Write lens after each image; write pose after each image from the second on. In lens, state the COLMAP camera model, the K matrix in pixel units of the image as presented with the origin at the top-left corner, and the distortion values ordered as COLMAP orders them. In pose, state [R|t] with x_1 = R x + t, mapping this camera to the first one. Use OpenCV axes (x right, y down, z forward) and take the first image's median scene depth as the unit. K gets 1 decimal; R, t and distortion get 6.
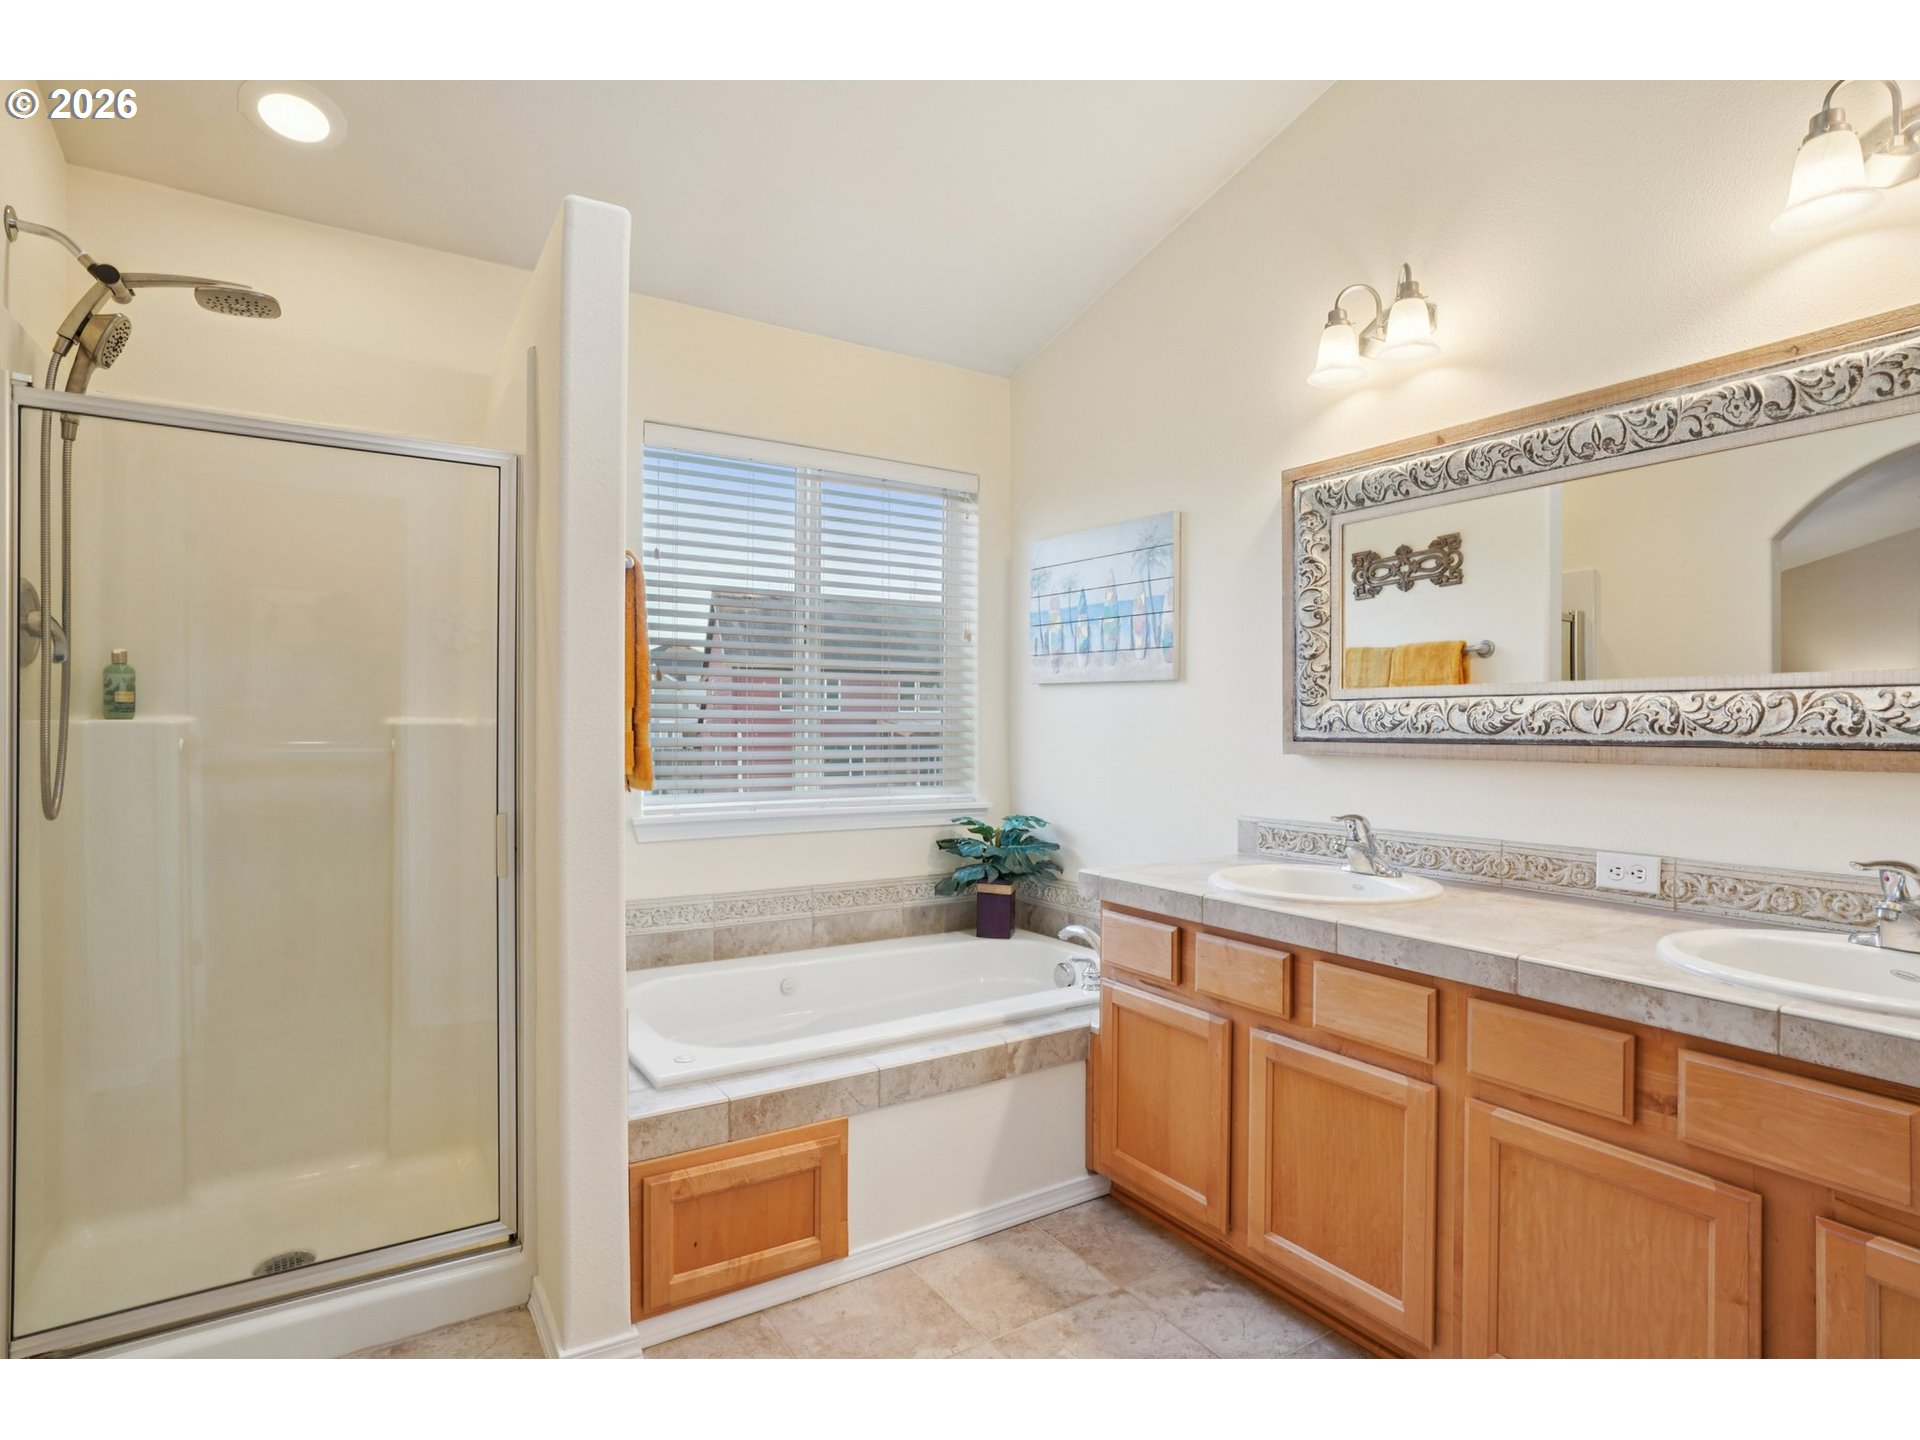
lens RADIAL K [[1006.7, 0, 950.8], [0, 1006.7, 700.8], [0, 0, 1]] dist [-0.051367, 0.040788]
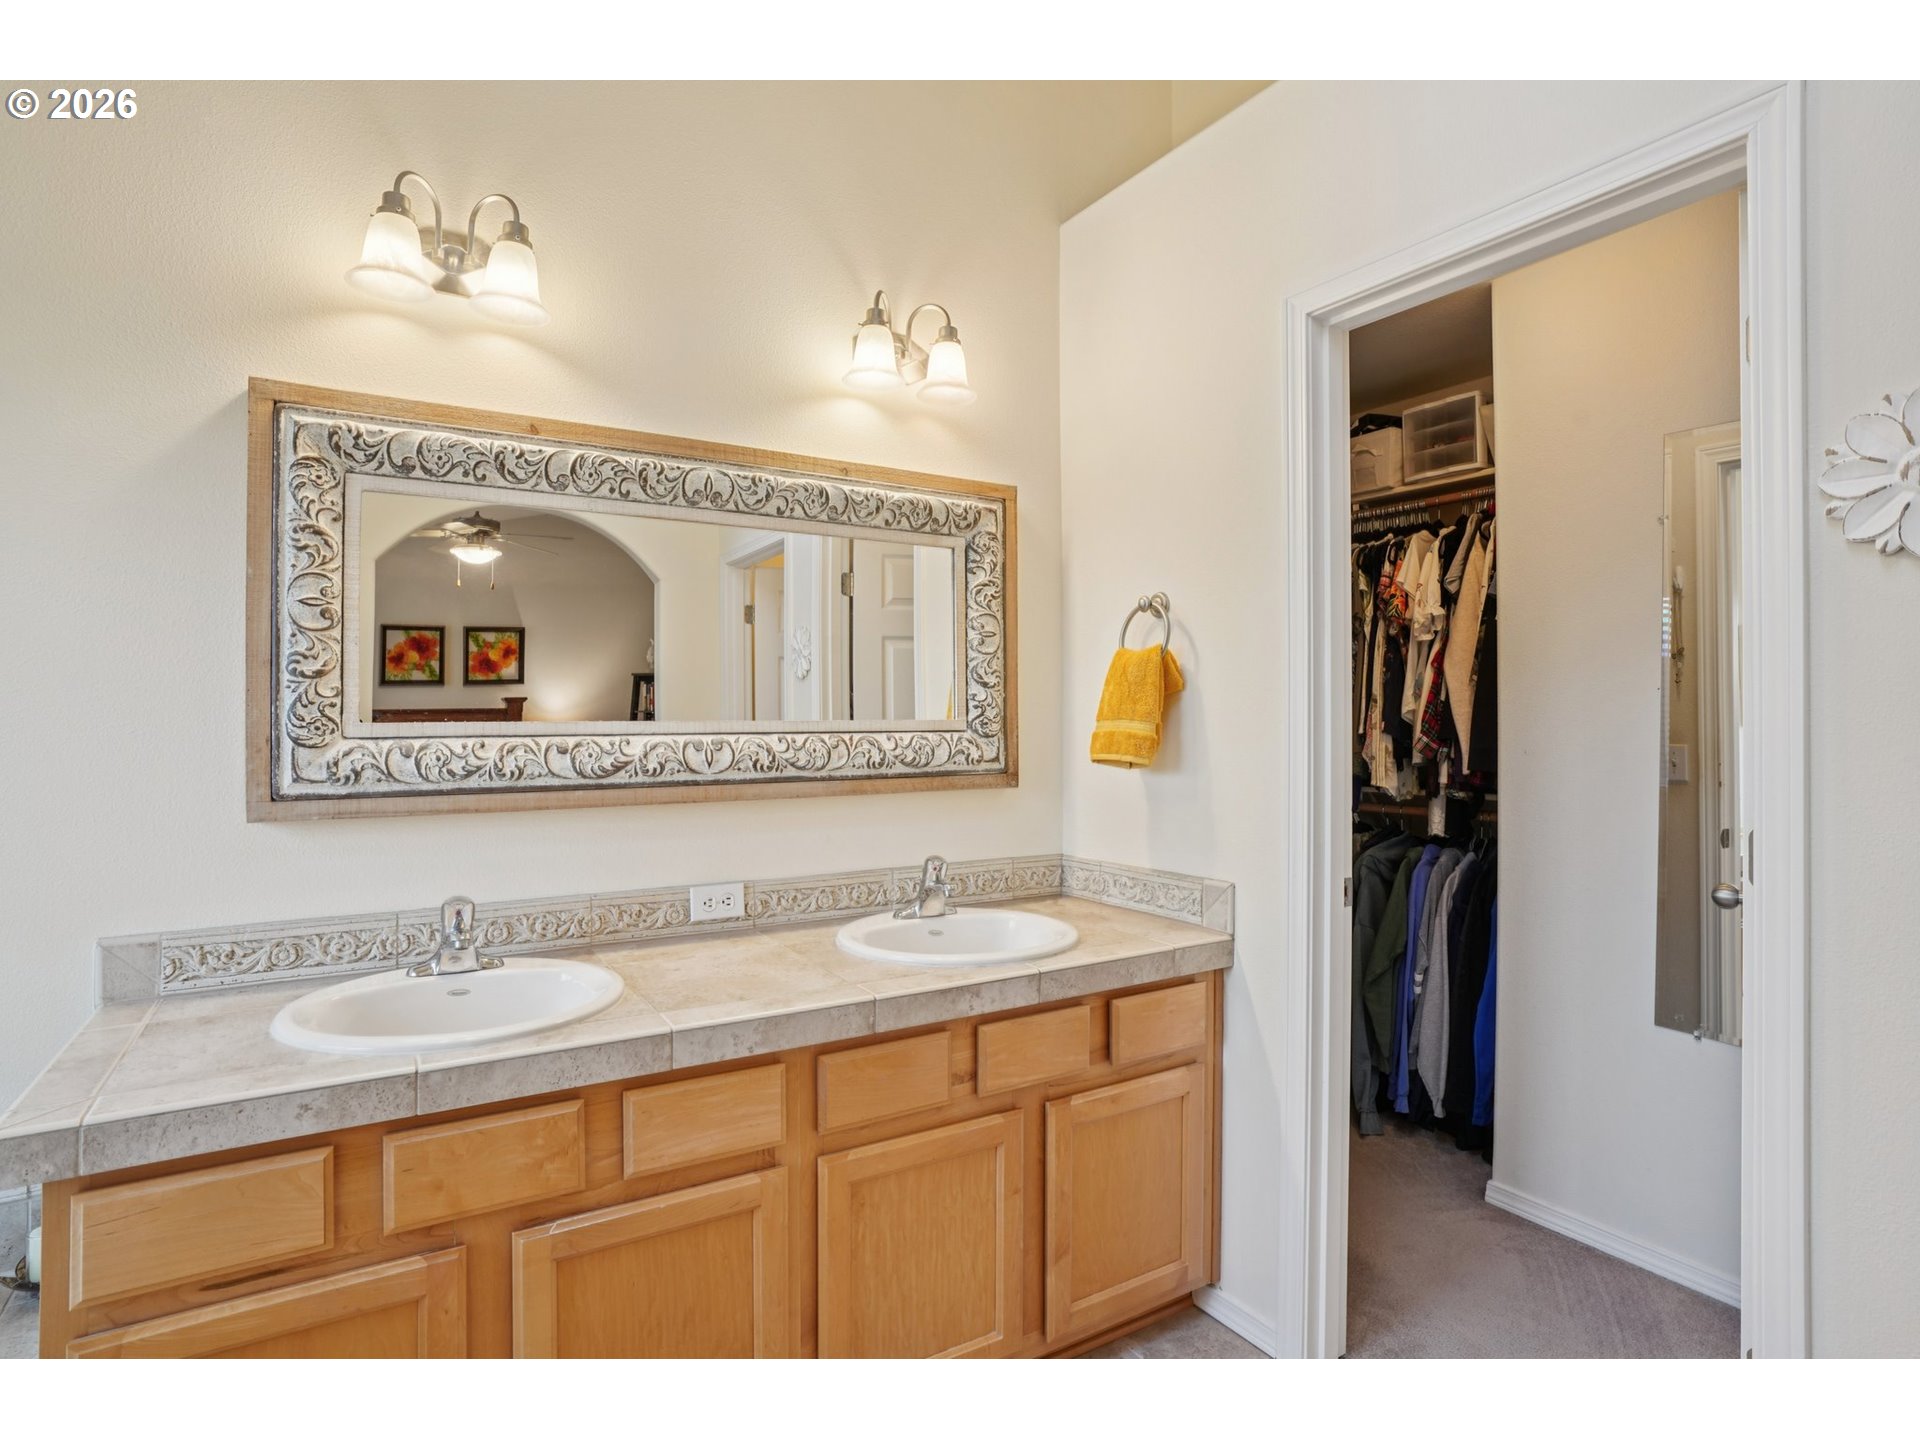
lens RADIAL K [[1006.7, 0, 950.8], [0, 1006.7, 700.8], [0, 0, 1]] dist [-0.051367, 0.040788]
pose [[0.005898, 0.012477, 0.999905, -0.378161], [-0.022998, 0.999659, -0.012339, -0.034241], [-0.999718, -0.022923, 0.006183, 0.705912]]
